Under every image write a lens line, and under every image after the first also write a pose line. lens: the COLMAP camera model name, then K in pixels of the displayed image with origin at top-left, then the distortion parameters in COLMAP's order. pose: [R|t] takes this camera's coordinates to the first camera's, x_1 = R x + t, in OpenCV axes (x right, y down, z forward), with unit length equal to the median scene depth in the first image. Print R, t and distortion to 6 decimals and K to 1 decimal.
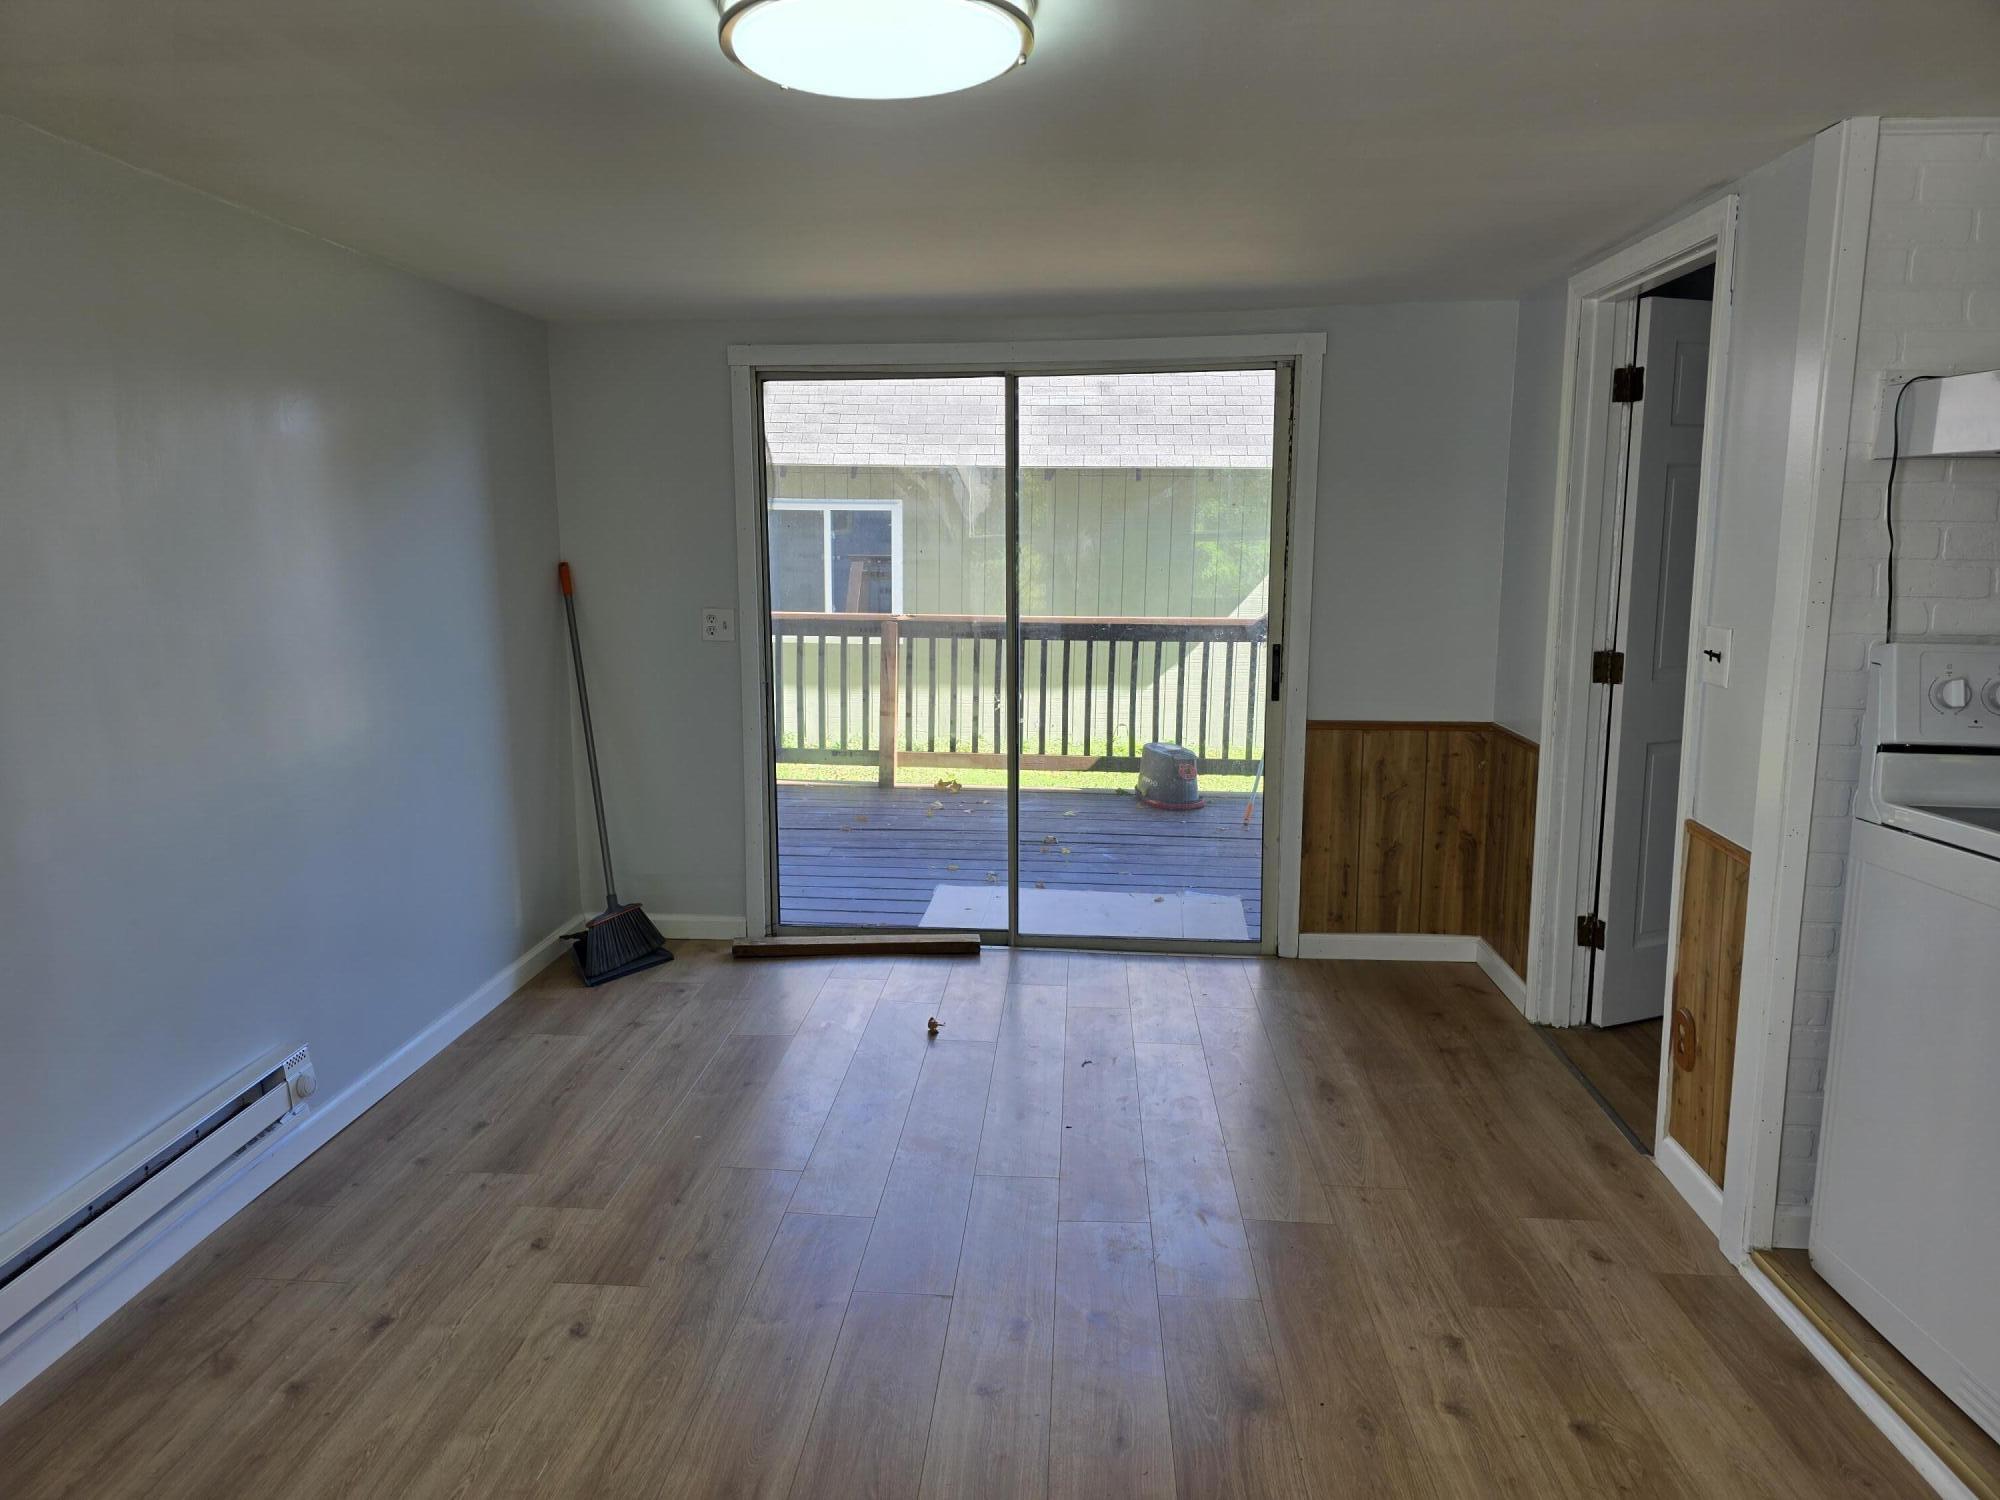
lens RADIAL K [[1331.0, 0, 989.8], [0, 1331.0, 753.9], [0, 0, 1]] dist [0.070296, -0.062174]
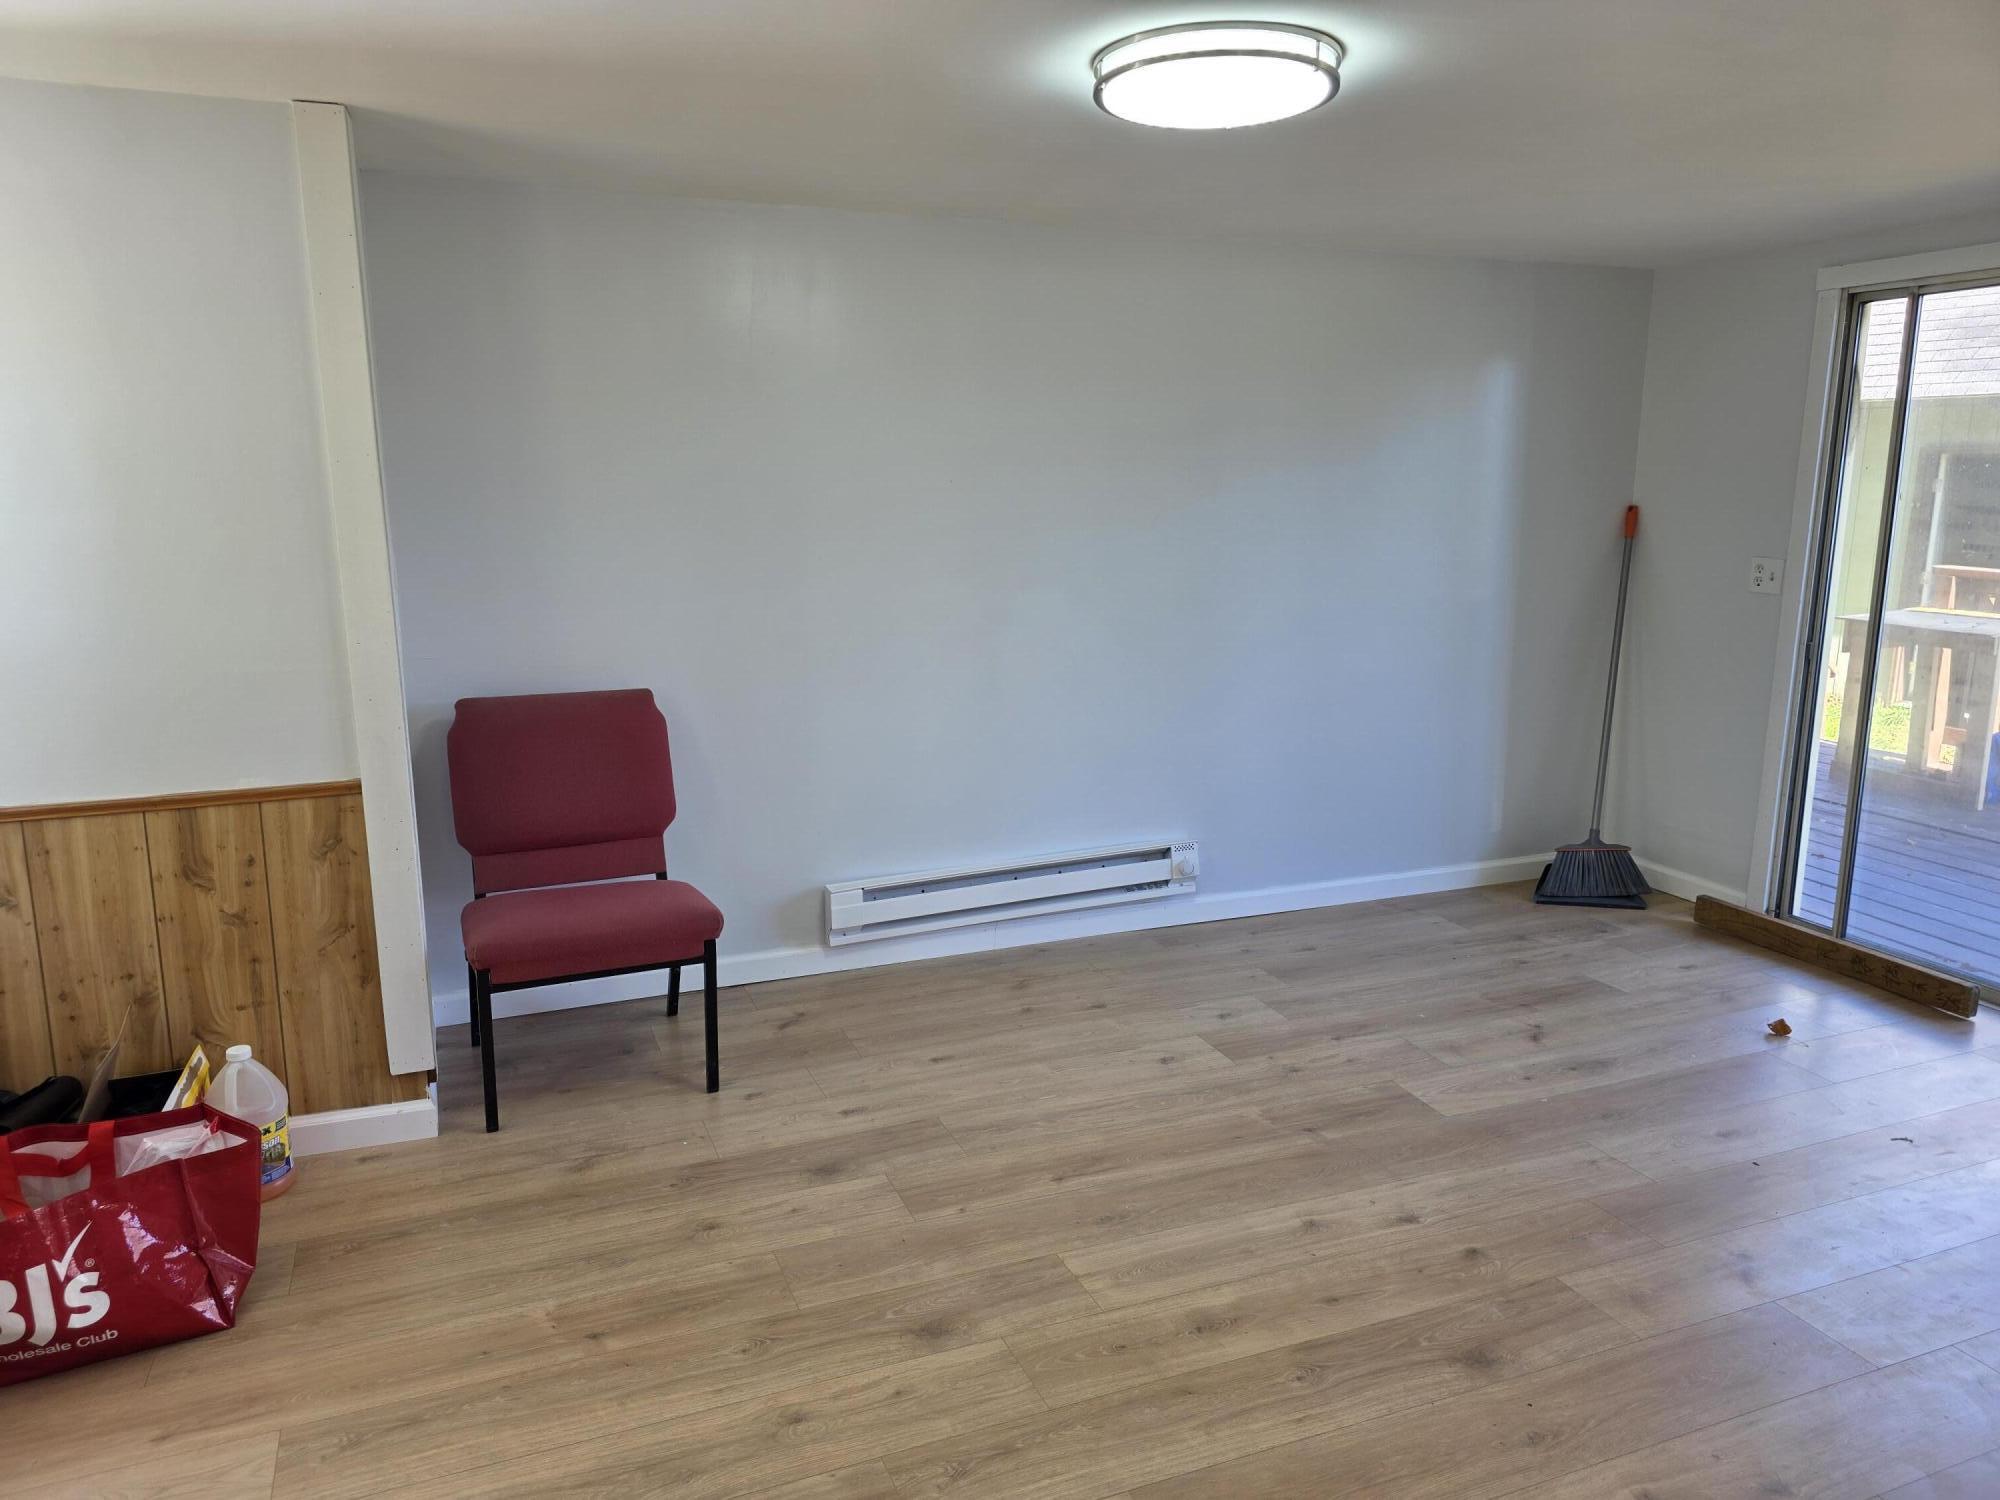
lens RADIAL K [[1331.0, 0, 969.4], [0, 1331.0, 724.0], [0, 0, 1]] dist [0.070296, -0.062174]
pose [[0.454892, 0.167615, -0.874630, 0.440911], [-0.152407, 0.982291, 0.108981, -0.015773], [0.877408, 0.083725, 0.472382, 0.090623]]
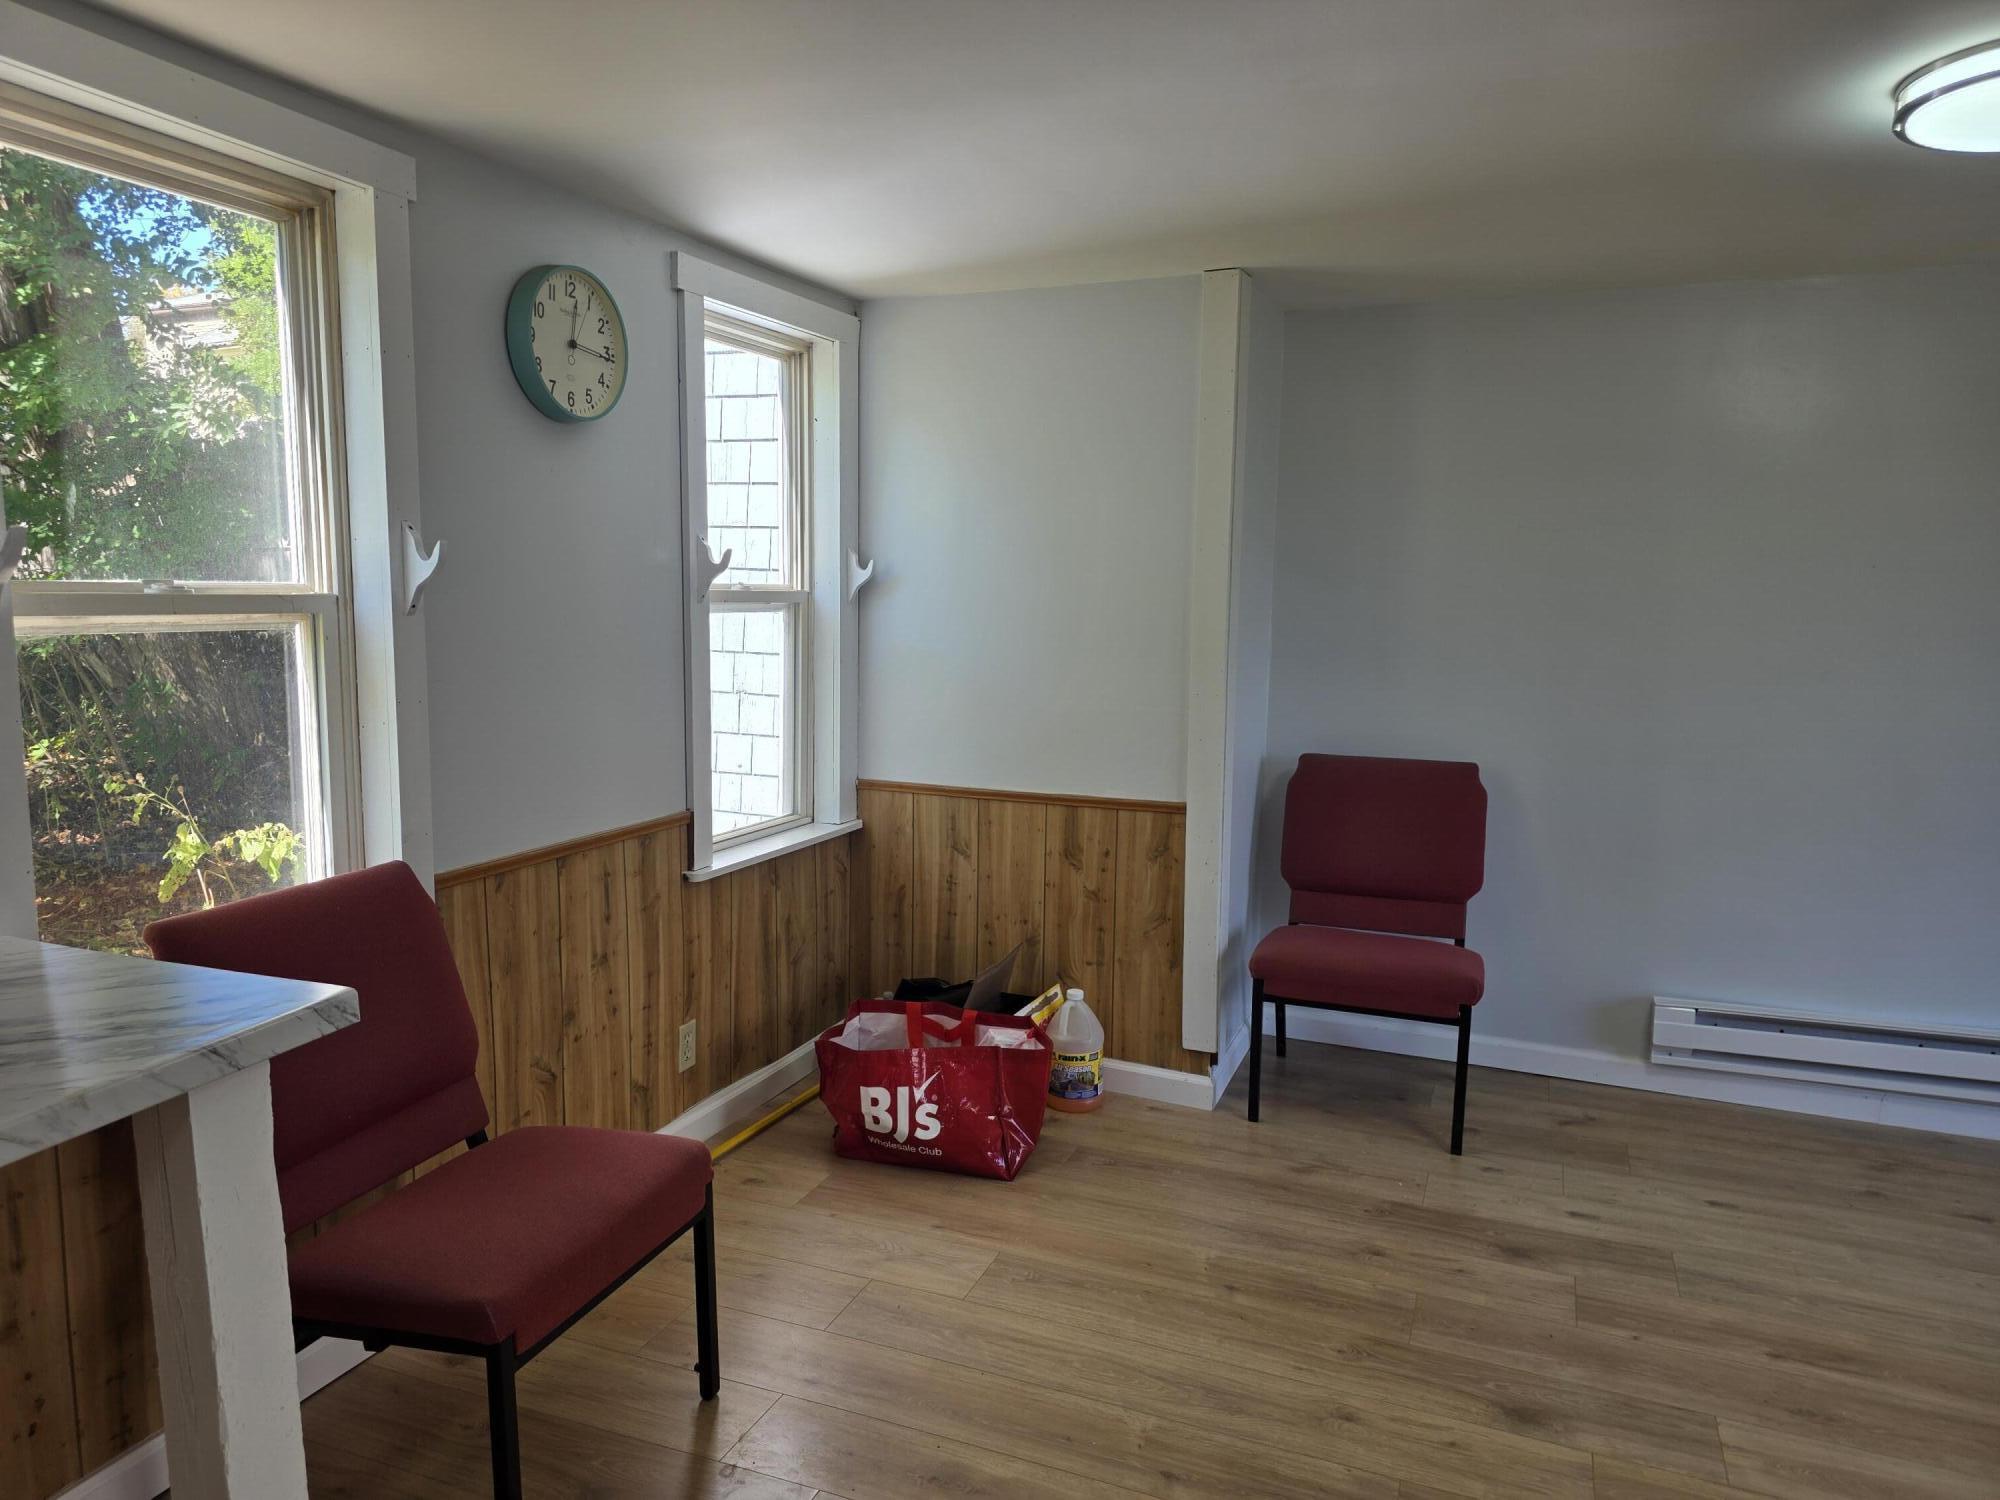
lens RADIAL K [[1331.0, 0, 1001.8], [0, 1331.0, 742.9], [0, 0, 1]] dist [0.070296, -0.062174]
pose [[-0.284489, 0.122847, -0.950776, 0.535995], [-0.168824, 0.969837, 0.175825, -0.030929], [0.943697, 0.210534, -0.255168, 0.243141]]
